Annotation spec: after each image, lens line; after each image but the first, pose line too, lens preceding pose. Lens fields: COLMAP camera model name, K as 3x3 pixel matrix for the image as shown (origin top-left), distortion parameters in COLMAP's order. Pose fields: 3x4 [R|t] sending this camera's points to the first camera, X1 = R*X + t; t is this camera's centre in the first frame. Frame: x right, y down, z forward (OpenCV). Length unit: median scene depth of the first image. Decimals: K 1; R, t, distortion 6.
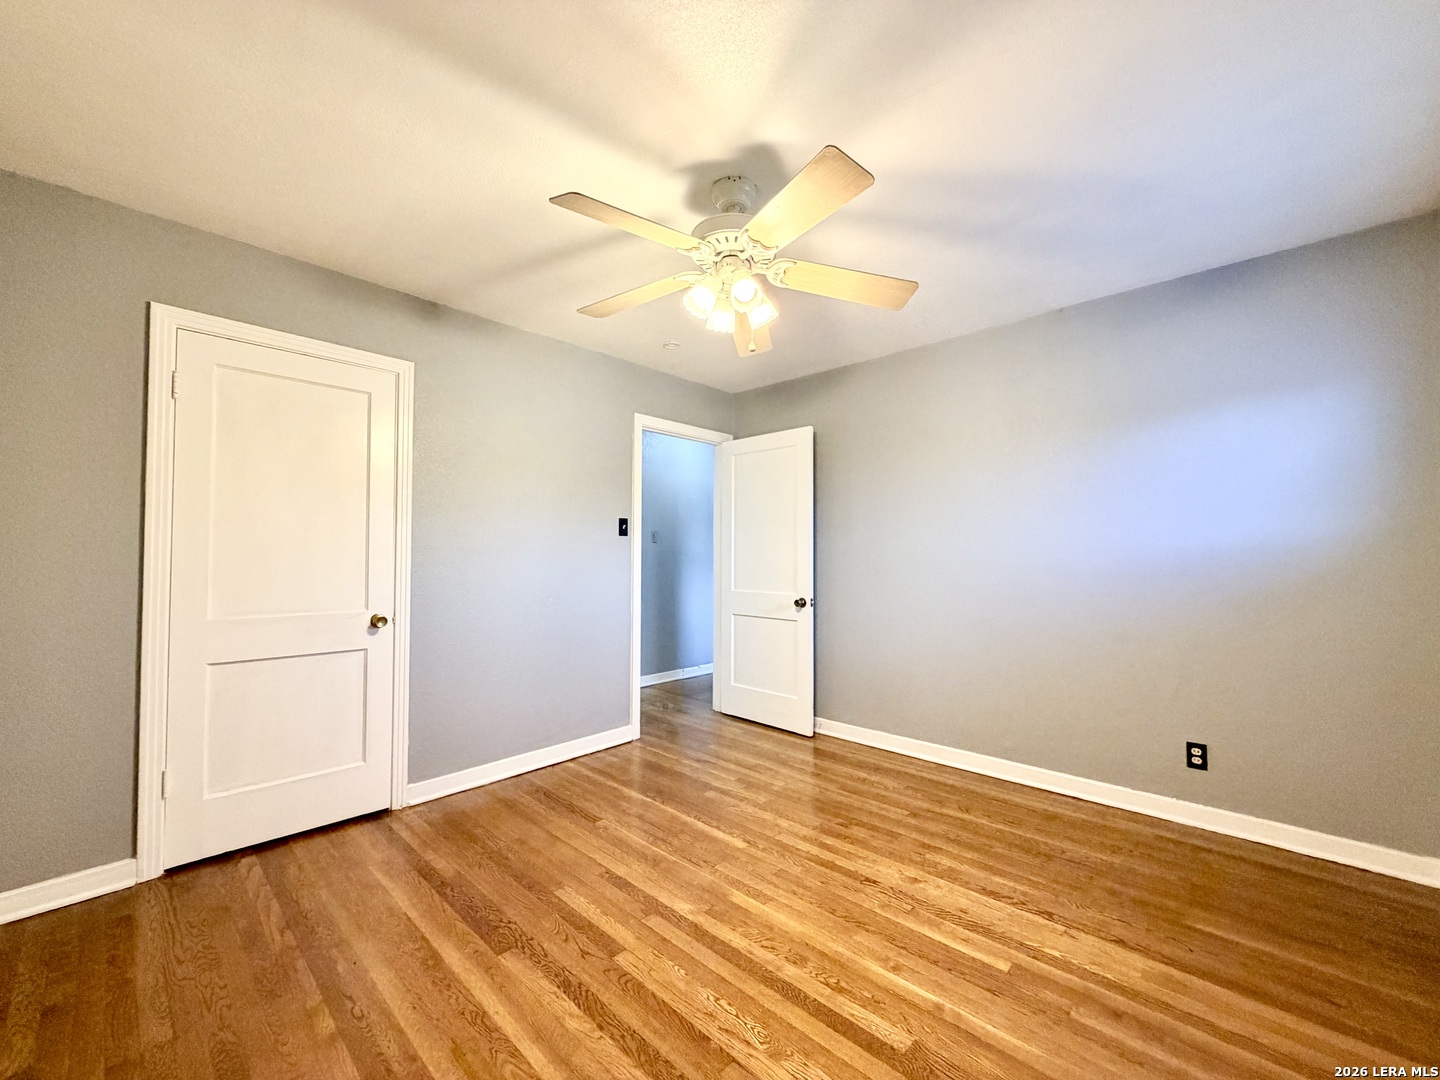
lens RADIAL K [[575.6, 0, 721.5], [0, 575.6, 541.4], [0, 0, 1]] dist [0.000383, 0.000081]
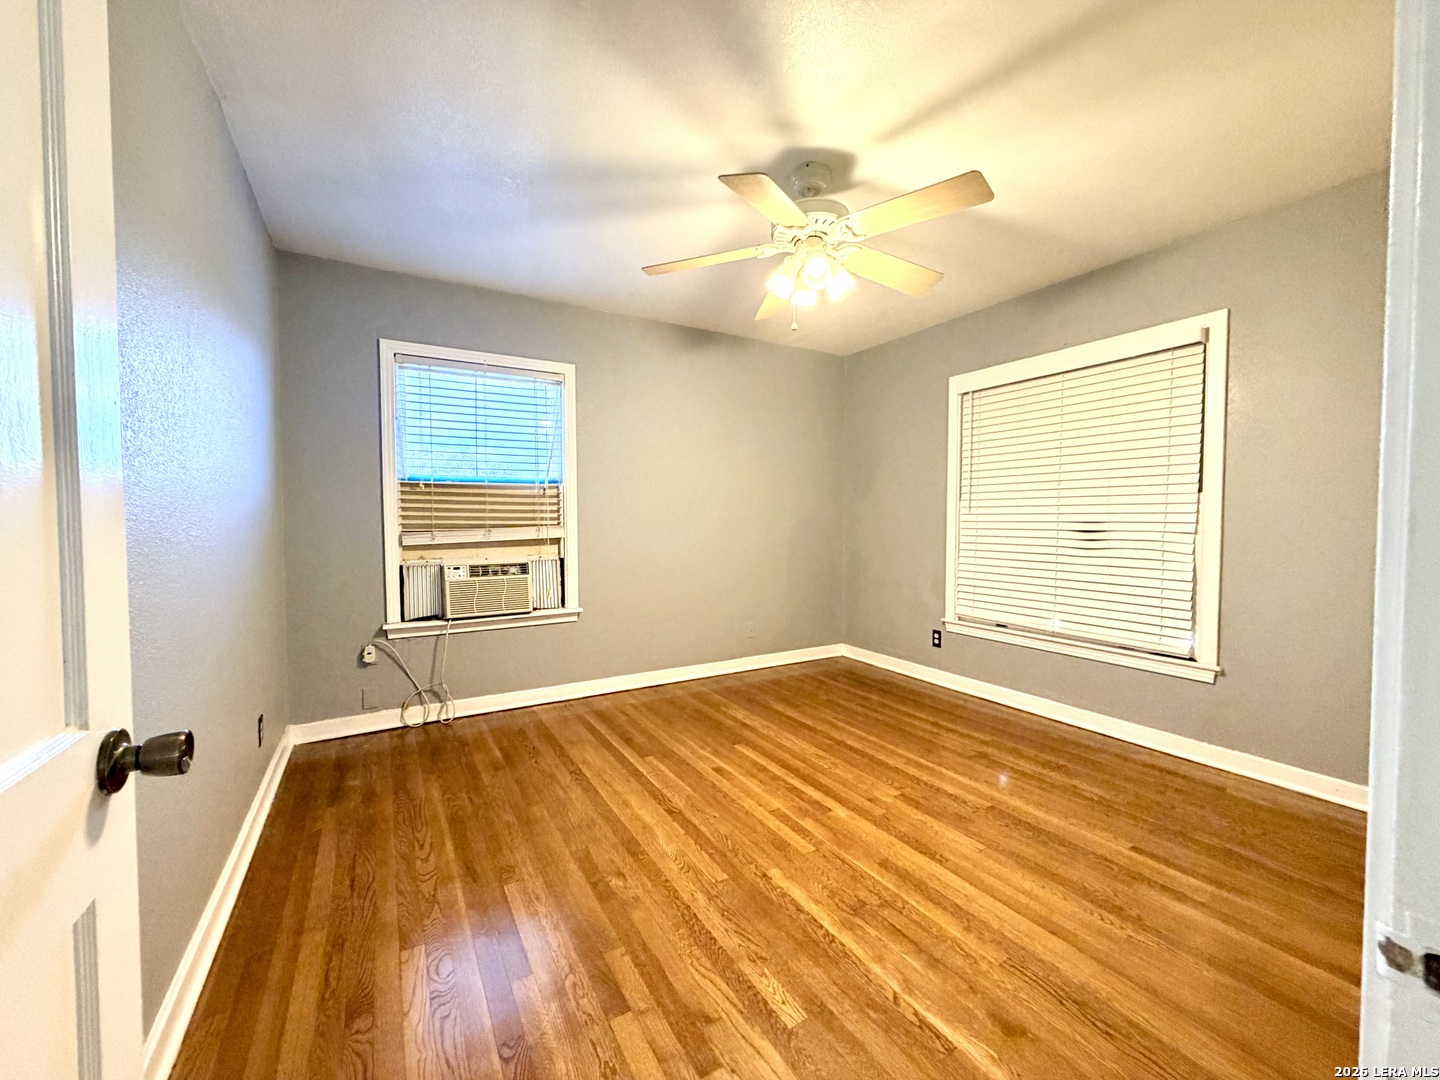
lens RADIAL K [[575.6, 0, 721.8], [0, 575.6, 535.4], [0, 0, 1]] dist [0.000383, 0.000081]
pose [[-0.962201, -0.009042, 0.272190, -0.127531], [-0.005717, 0.999899, 0.013004, 0.073885], [-0.272280, 0.010957, -0.962156, 2.177519]]
